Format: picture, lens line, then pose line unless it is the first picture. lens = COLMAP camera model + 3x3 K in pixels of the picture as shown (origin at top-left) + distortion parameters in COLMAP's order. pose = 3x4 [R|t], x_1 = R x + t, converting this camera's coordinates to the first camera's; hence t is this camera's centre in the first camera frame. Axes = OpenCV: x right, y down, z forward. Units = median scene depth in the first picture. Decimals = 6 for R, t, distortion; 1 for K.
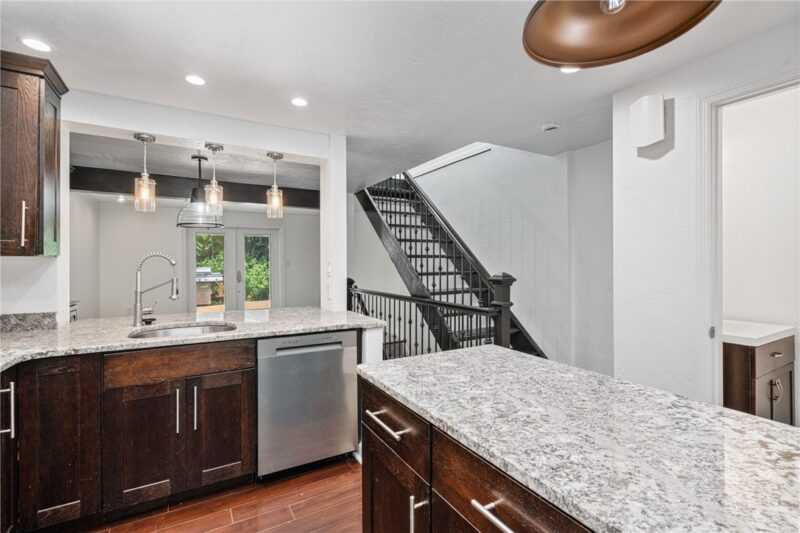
lens RADIAL K [[368.3, 0, 401.1], [0, 368.3, 260.2], [0, 0, 1]] dist [0.003304, 0.000183]
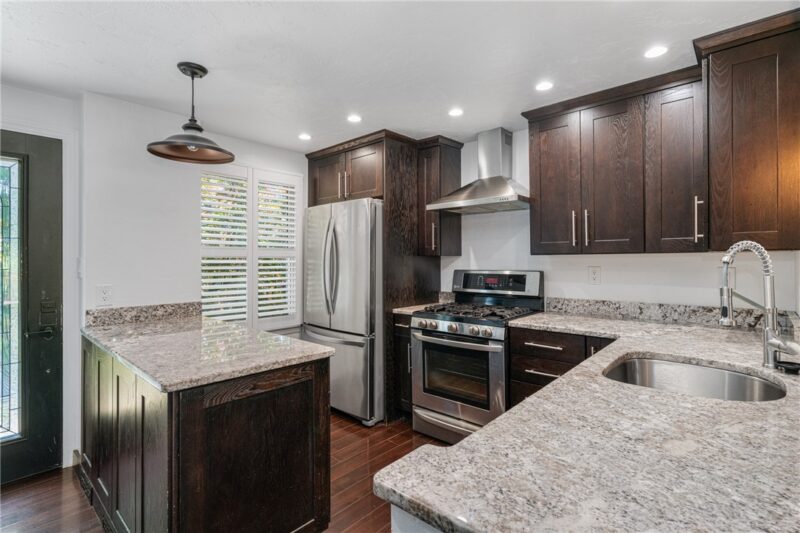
lens RADIAL K [[380.5, 0, 400.4], [0, 380.5, 262.1], [0, 0, 1]] dist [-0.000913, -0.000057]
pose [[-0.949319, 0.009605, -0.314169, 0.073511], [0.008704, 0.999953, 0.004272, 0.005853], [0.314195, 0.001321, -0.949358, 2.772551]]
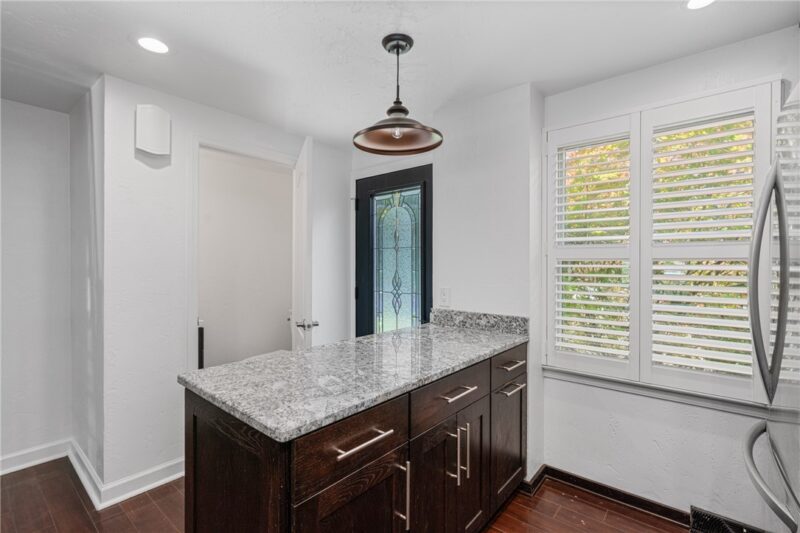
lens RADIAL K [[368.3, 0, 398.8], [0, 368.3, 269.3], [0, 0, 1]] dist [0.003304, 0.000183]
pose [[-0.342244, -0.008098, 0.939576, -0.975996], [-0.004537, 0.999965, 0.006966, 0.006286], [-0.939600, -0.001879, -0.342269, 1.297709]]
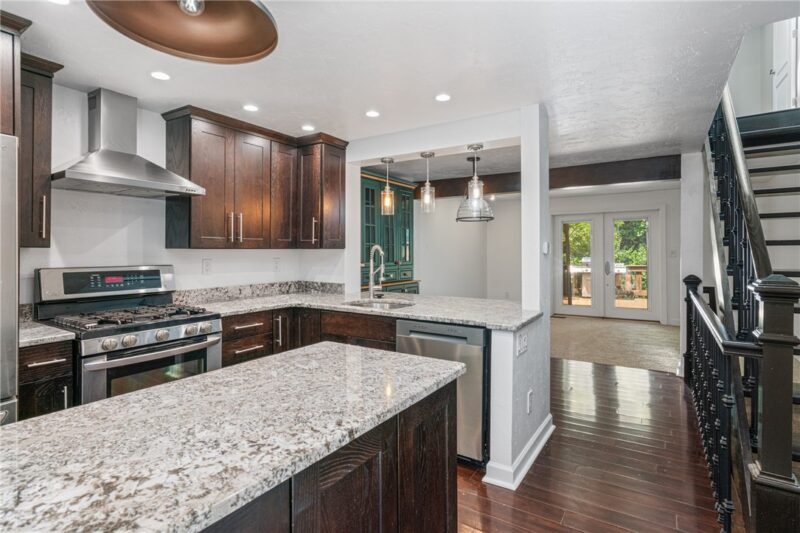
lens RADIAL K [[409.8, 0, 398.2], [0, 409.8, 250.4], [0, 0, 1]] dist [-0.005840, 0.002058]
pose [[0.449125, -0.002399, -0.893466, 1.449990], [0.004152, 0.999991, -0.000598, -0.003465], [0.893459, -0.003442, 0.449131, 0.785648]]
